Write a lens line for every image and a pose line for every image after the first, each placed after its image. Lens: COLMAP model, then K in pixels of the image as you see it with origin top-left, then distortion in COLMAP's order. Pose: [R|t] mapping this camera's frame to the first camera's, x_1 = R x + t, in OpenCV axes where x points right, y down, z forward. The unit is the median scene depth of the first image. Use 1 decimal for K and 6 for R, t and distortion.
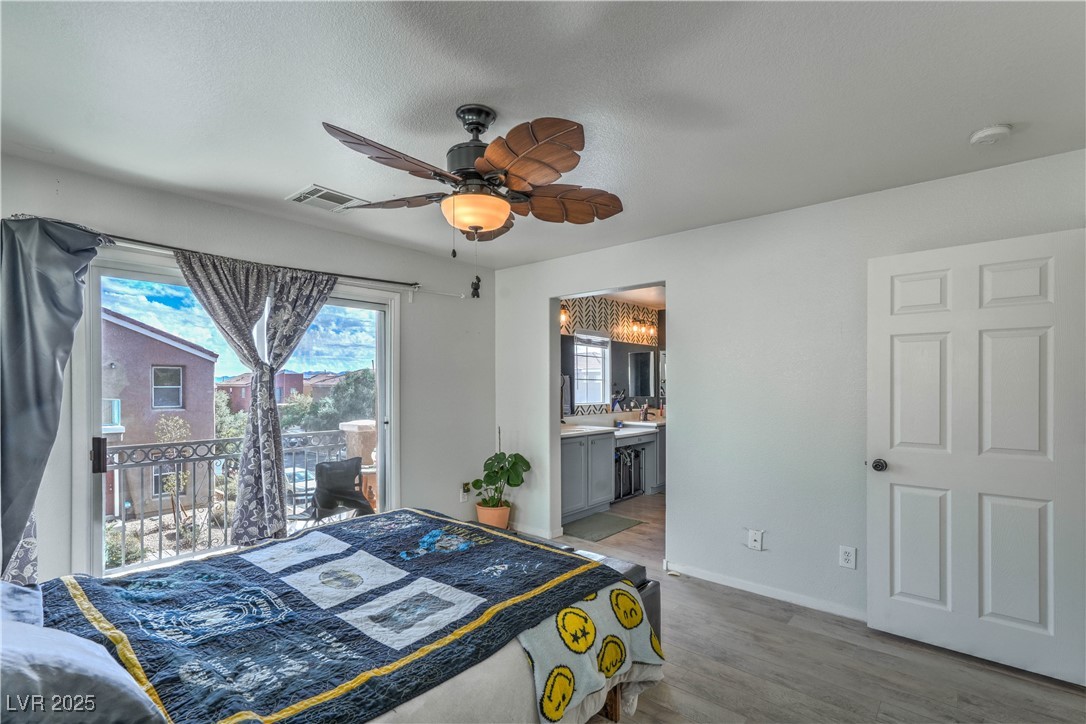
lens RADIAL K [[500.4, 0, 549.5], [0, 500.4, 382.4], [0, 0, 1]] dist [0.004376, 0.000379]
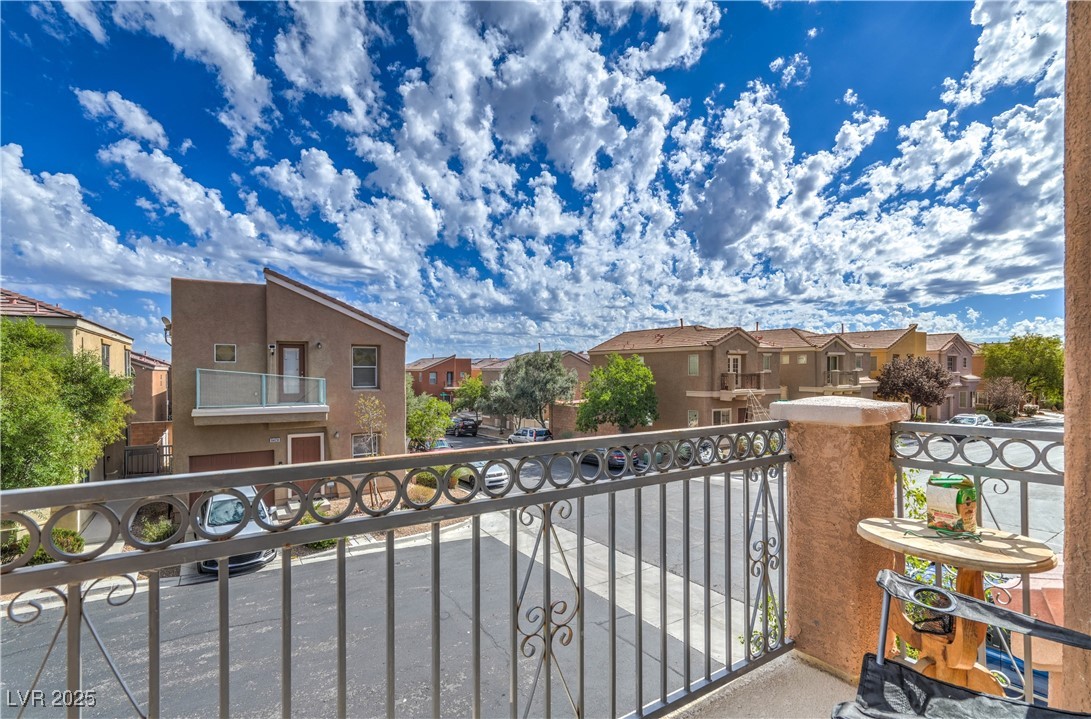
lens RADIAL K [[502.7, 0, 541.9], [0, 502.7, 368.6], [0, 0, 1]] dist [0.004376, 0.000379]
pose [[0.955308, -0.002243, -0.295602, -0.238170], [0.001866, 0.999997, -0.001557, 0.026753], [0.295605, 0.000936, 0.955310, 0.276162]]
